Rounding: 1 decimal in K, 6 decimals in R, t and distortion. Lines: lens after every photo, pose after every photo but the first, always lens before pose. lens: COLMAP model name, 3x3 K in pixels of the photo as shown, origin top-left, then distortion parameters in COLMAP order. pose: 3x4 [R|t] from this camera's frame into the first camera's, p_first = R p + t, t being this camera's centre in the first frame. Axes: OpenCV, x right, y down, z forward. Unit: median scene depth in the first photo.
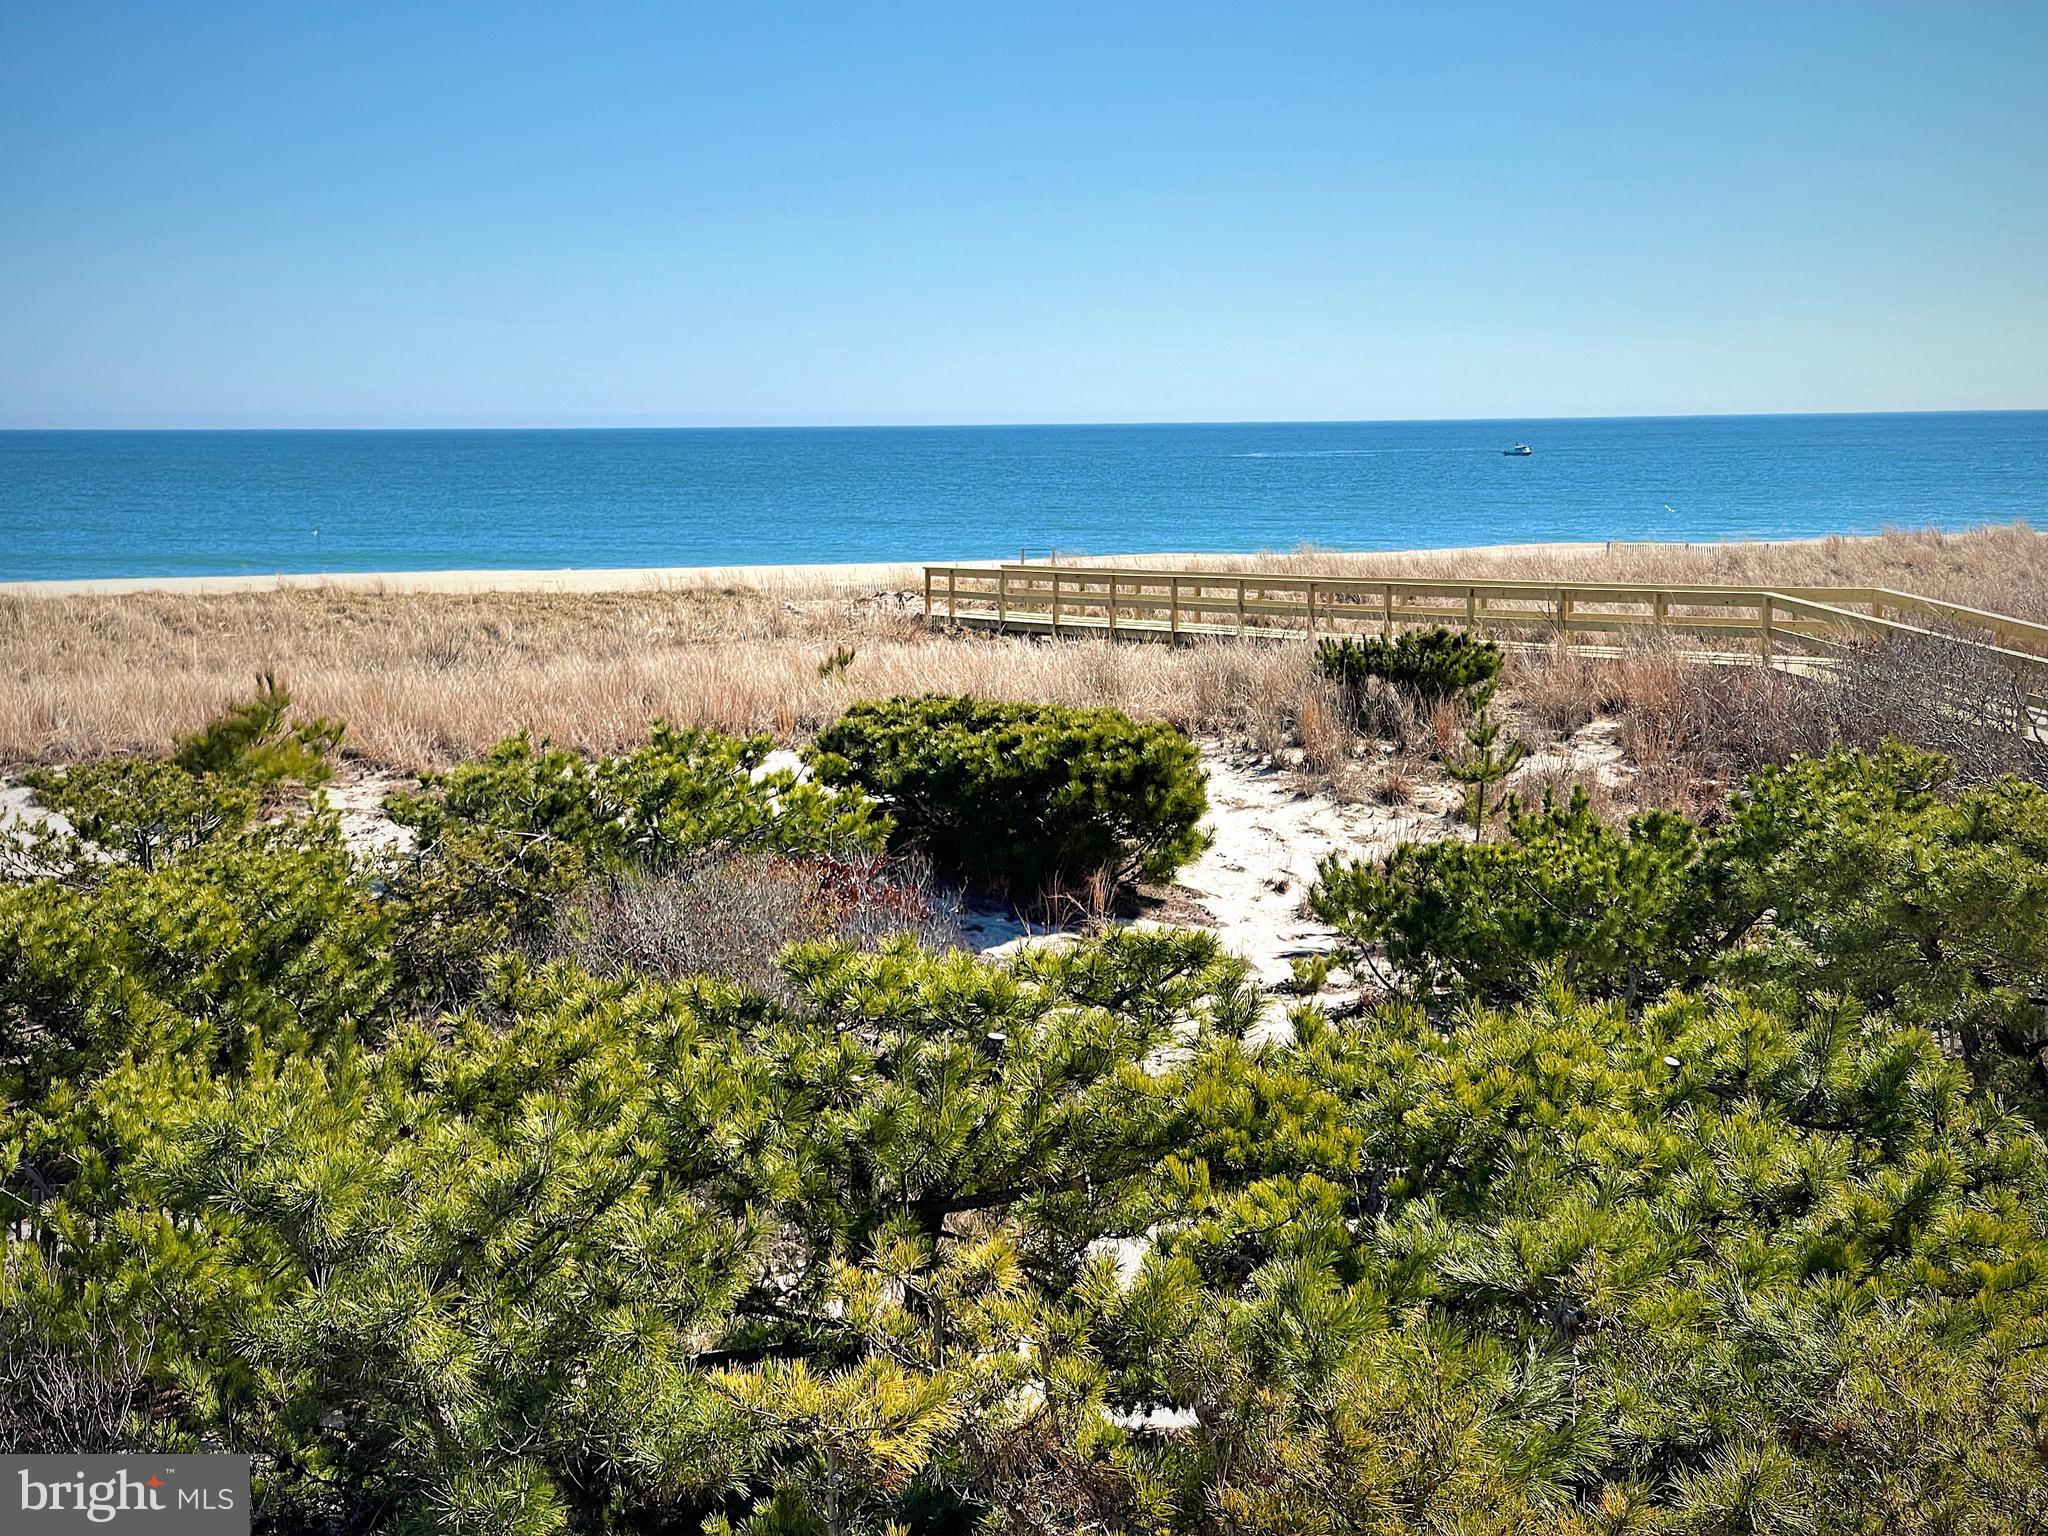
lens RADIAL K [[3833.9, 0, 1003.8], [0, 3833.9, 772.1], [0, 0, 1]] dist [0.217580, 0.000000]
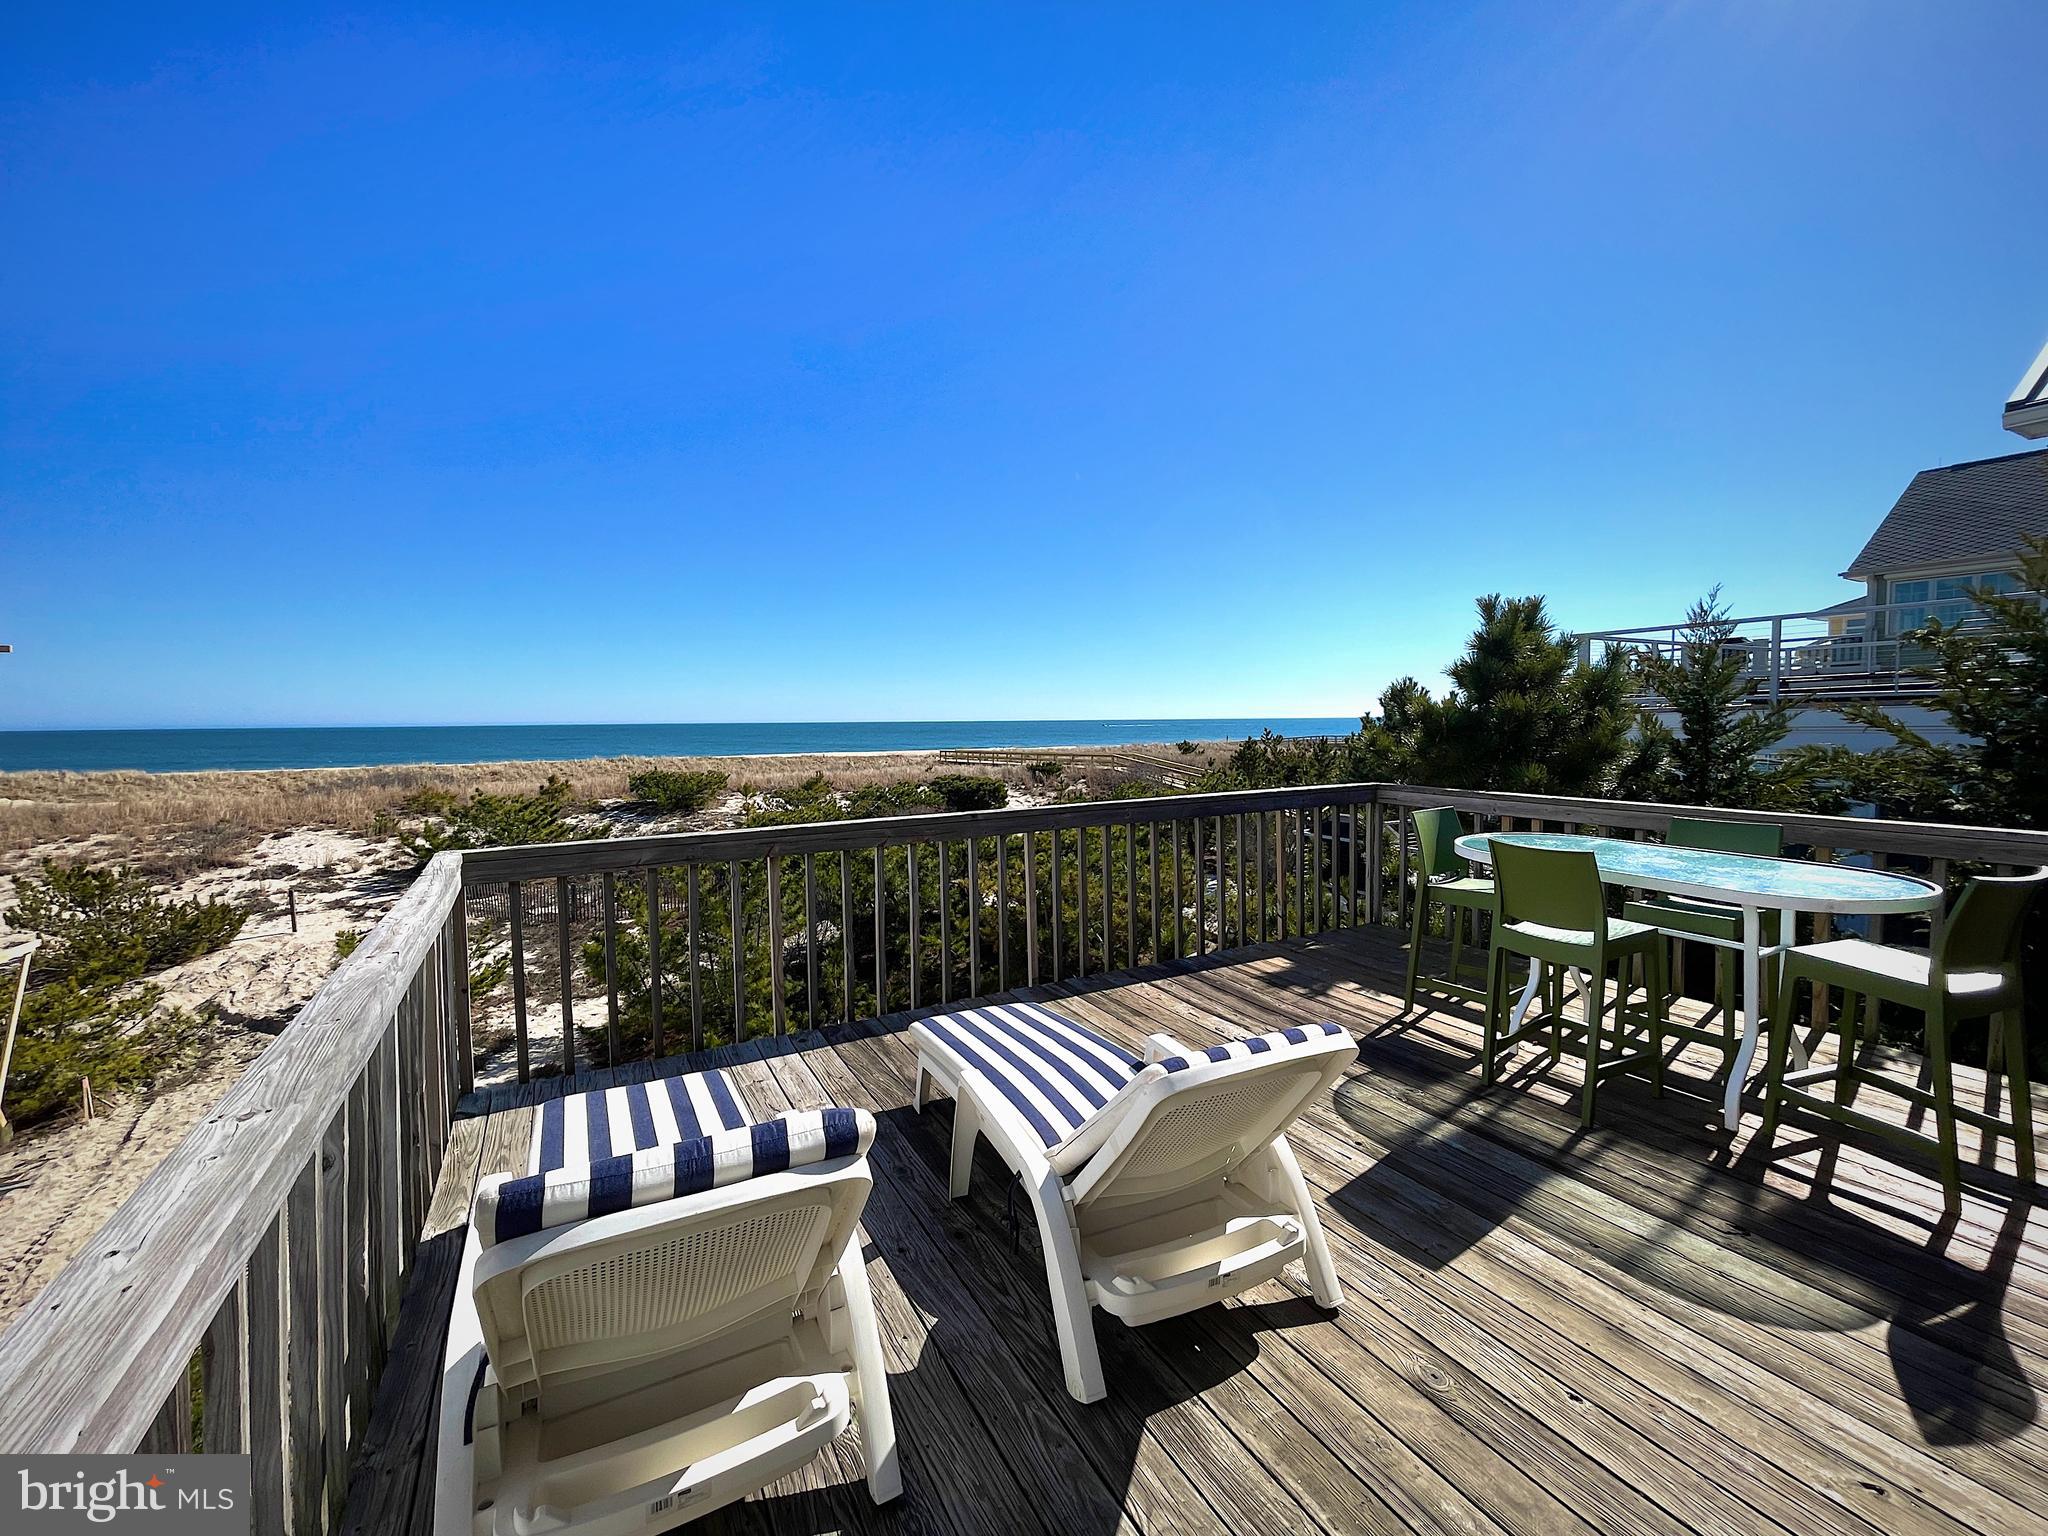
lens RADIAL K [[824.4, 0, 1021.9], [0, 824.4, 758.3], [0, 0, 1]] dist [-0.001336, -0.000447]
pose [[0.995924, -0.006836, 0.089937, -0.041221], [0.010877, 0.998949, -0.044524, 0.012464], [-0.089539, 0.045321, 0.994952, -0.129785]]
